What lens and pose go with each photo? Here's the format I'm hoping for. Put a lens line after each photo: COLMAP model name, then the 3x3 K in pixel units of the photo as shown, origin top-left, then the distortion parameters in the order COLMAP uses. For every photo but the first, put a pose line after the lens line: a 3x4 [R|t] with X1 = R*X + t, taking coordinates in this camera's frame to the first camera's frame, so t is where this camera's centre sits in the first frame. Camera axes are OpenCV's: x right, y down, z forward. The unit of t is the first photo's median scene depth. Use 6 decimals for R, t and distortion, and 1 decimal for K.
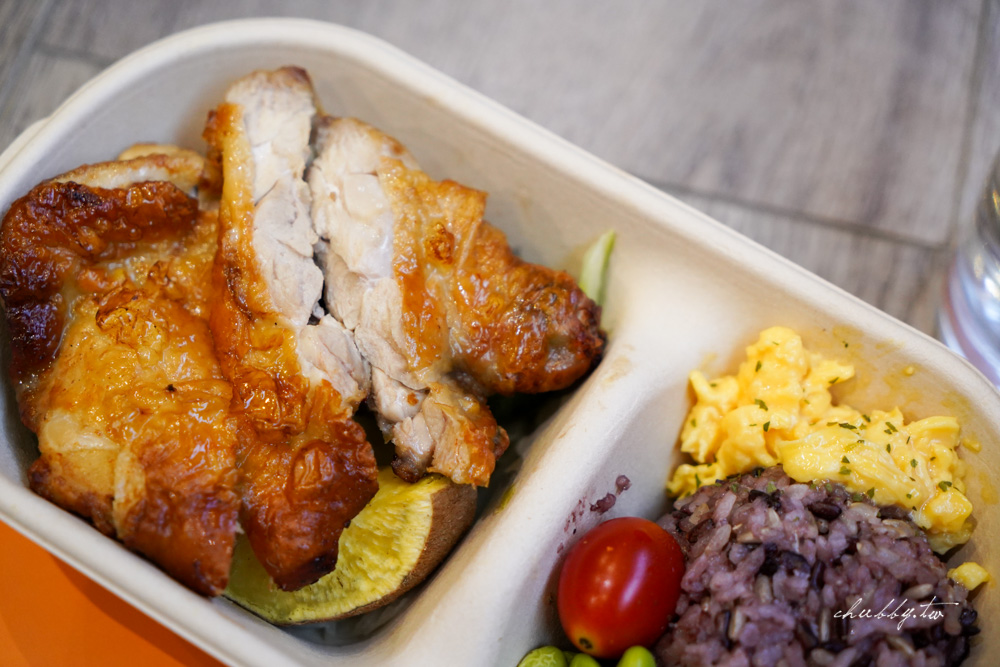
lens RADIAL K [[2008.6, 0, 499.8], [0, 2008.6, 332.6], [0, 0, 1]] dist [-0.004744, 0.000000]
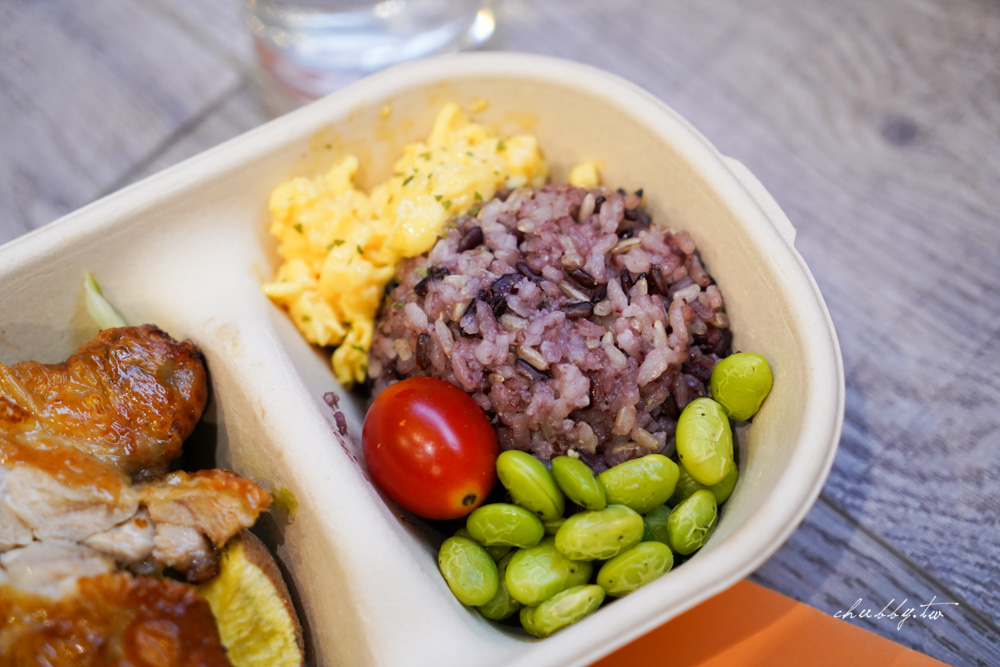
lens RADIAL K [[2008.6, 0, 493.8], [0, 2008.6, 335.1], [0, 0, 1]] dist [-0.004744, 0.000000]
pose [[0.482038, -0.774086, 0.410403, -0.272195], [0.799506, 0.580224, 0.155338, -0.029369], [-0.358371, 0.253241, 0.898576, 0.107646]]
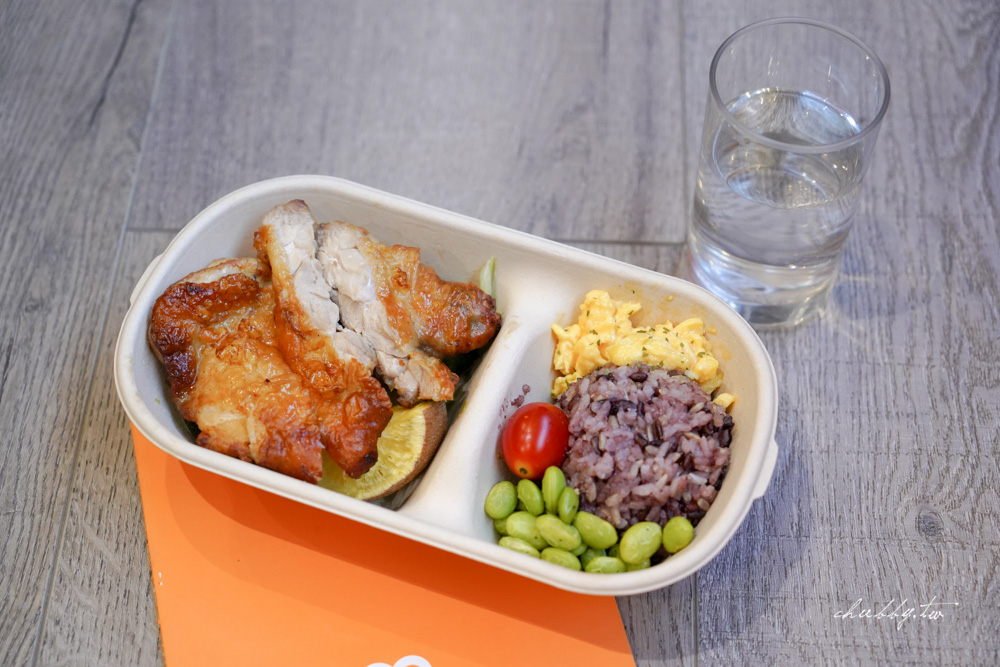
lens RADIAL K [[1736.8, 0, 498.7], [0, 1736.8, 334.2], [0, 0, 1]] dist [0.008407, 0.000000]
pose [[0.979613, -0.185287, 0.077633, -0.073907], [0.192339, 0.976605, -0.096166, 0.172519], [-0.057999, 0.109138, 0.992333, -0.535985]]
